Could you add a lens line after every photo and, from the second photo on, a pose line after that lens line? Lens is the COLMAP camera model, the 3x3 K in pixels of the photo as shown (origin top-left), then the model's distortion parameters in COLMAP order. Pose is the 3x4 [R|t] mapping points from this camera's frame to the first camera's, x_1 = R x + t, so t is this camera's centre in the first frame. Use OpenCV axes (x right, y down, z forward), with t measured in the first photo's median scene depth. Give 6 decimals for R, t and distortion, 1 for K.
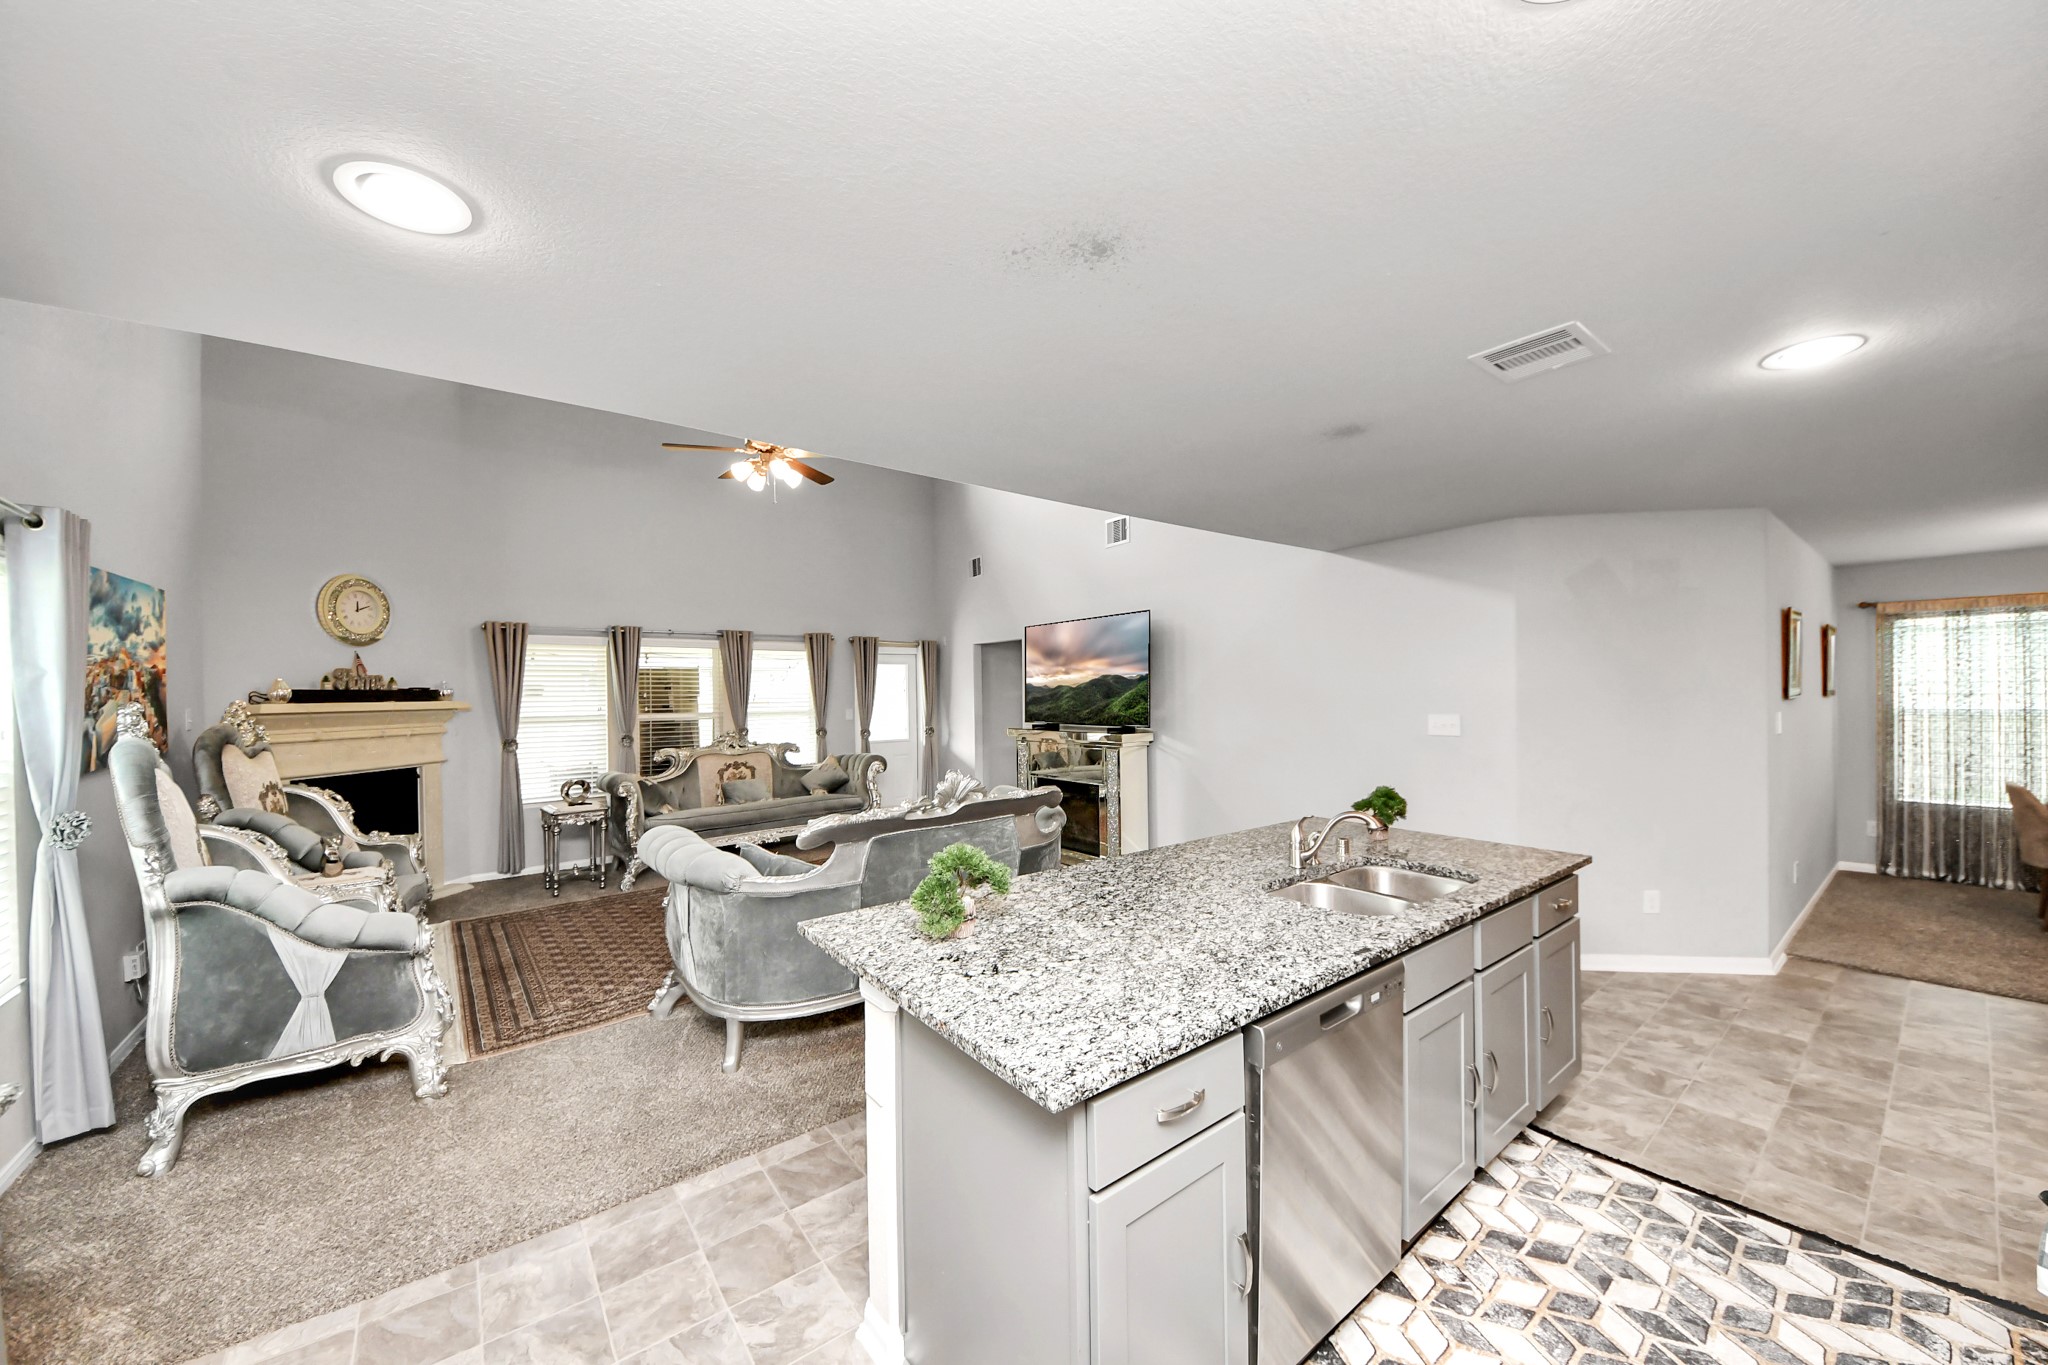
lens RADIAL K [[753.2, 0, 1030.2], [0, 753.2, 695.6], [0, 0, 1]] dist [0.010934, -0.013147]
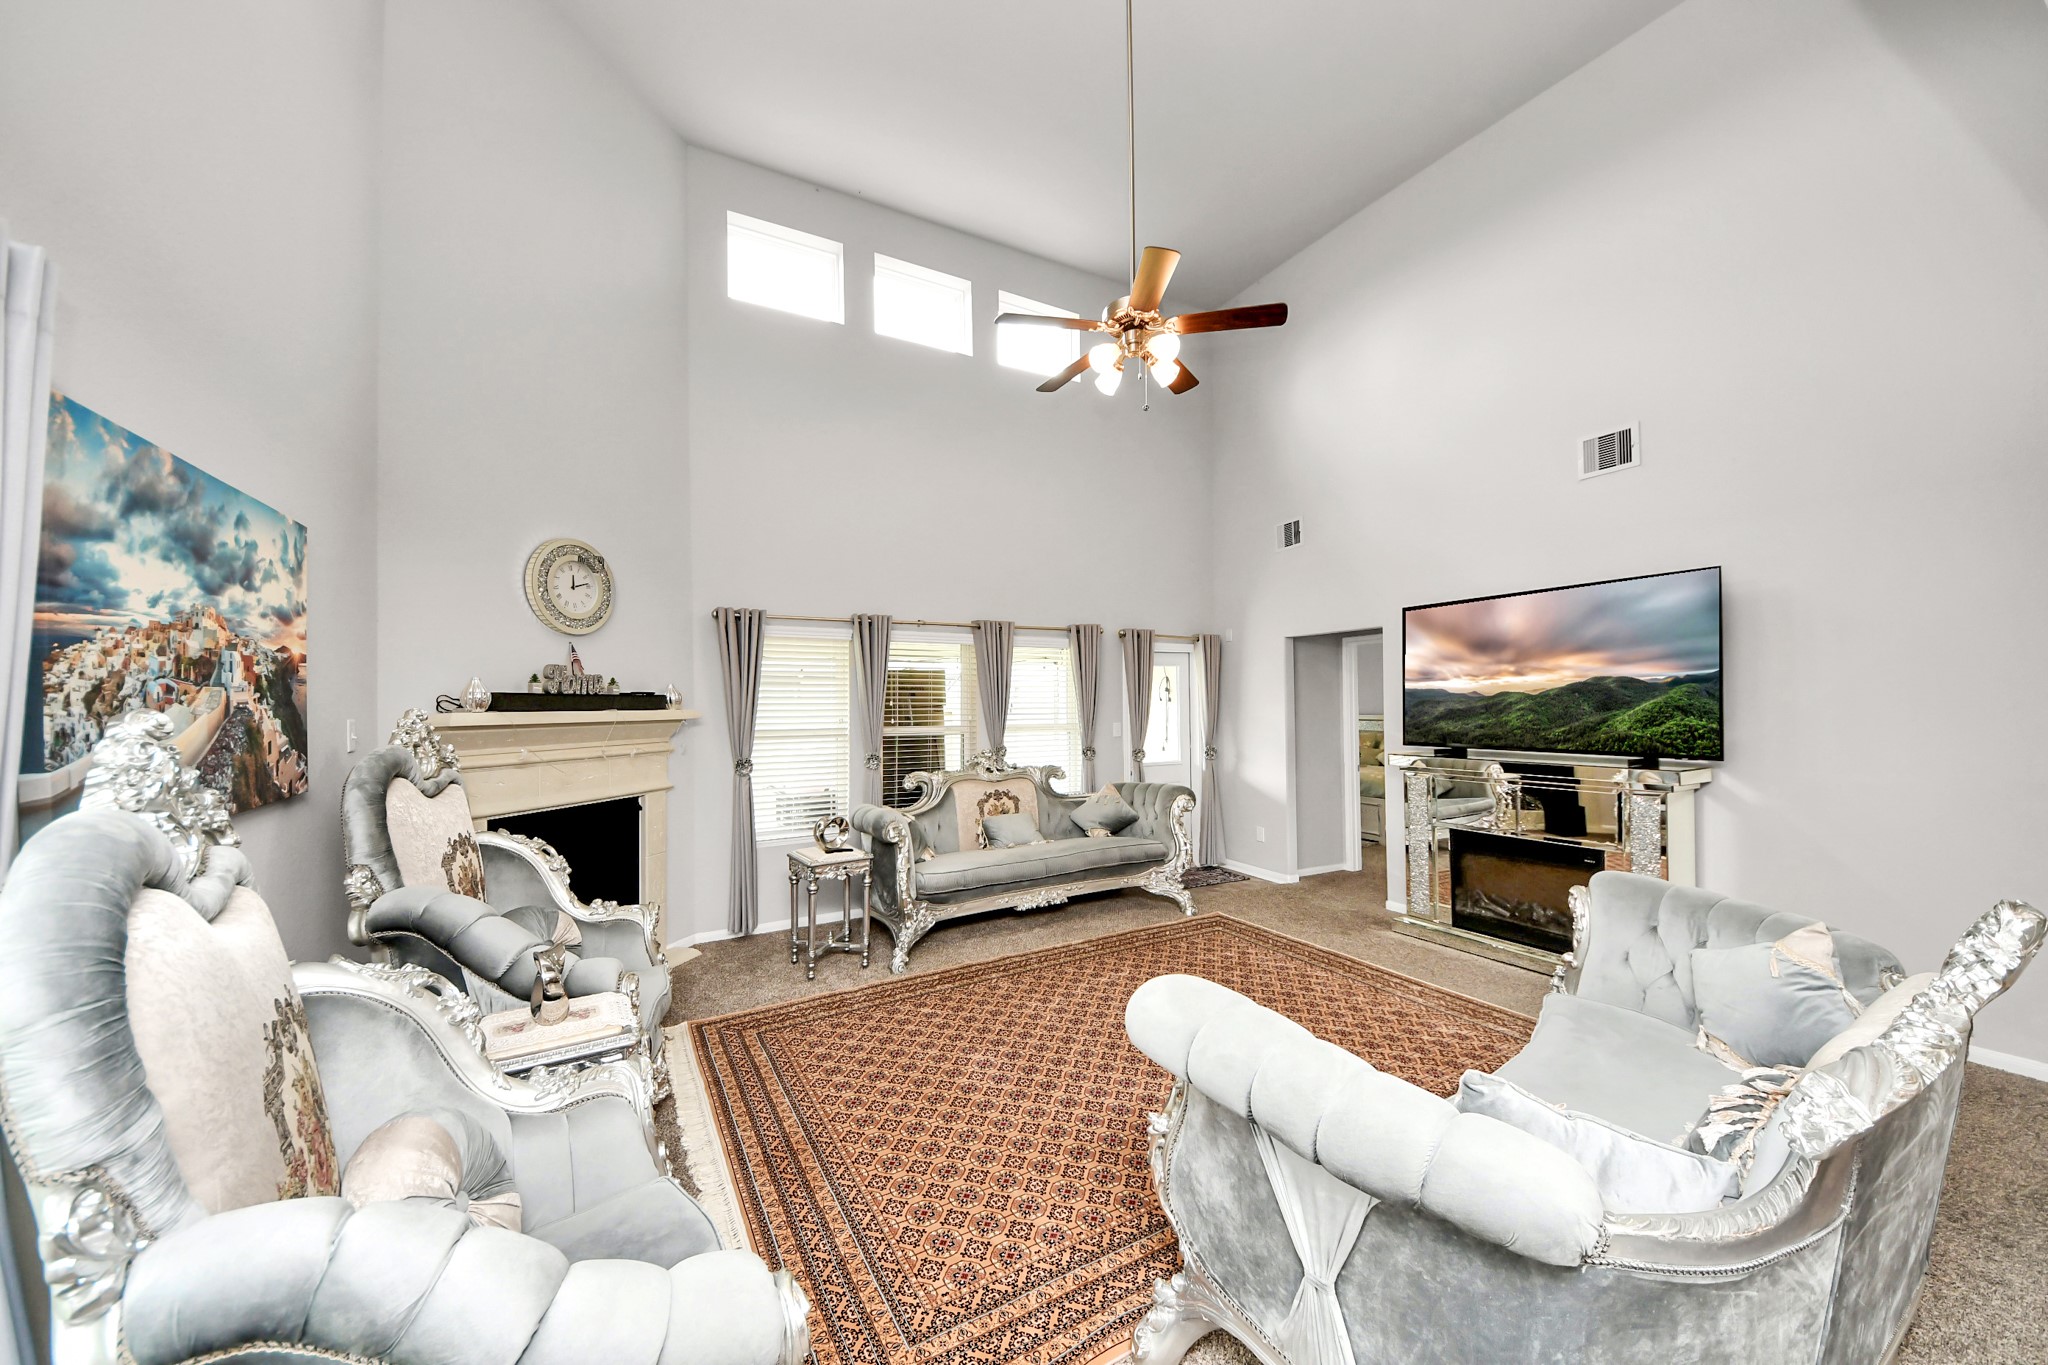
lens RADIAL K [[753.2, 0, 1030.2], [0, 753.2, 695.6], [0, 0, 1]] dist [0.010934, -0.013147]
pose [[0.987744, 0.004355, -0.156023, -0.296764], [-0.006621, 0.999880, -0.014007, 0.001351], [0.155943, 0.014869, 0.987654, 0.301459]]
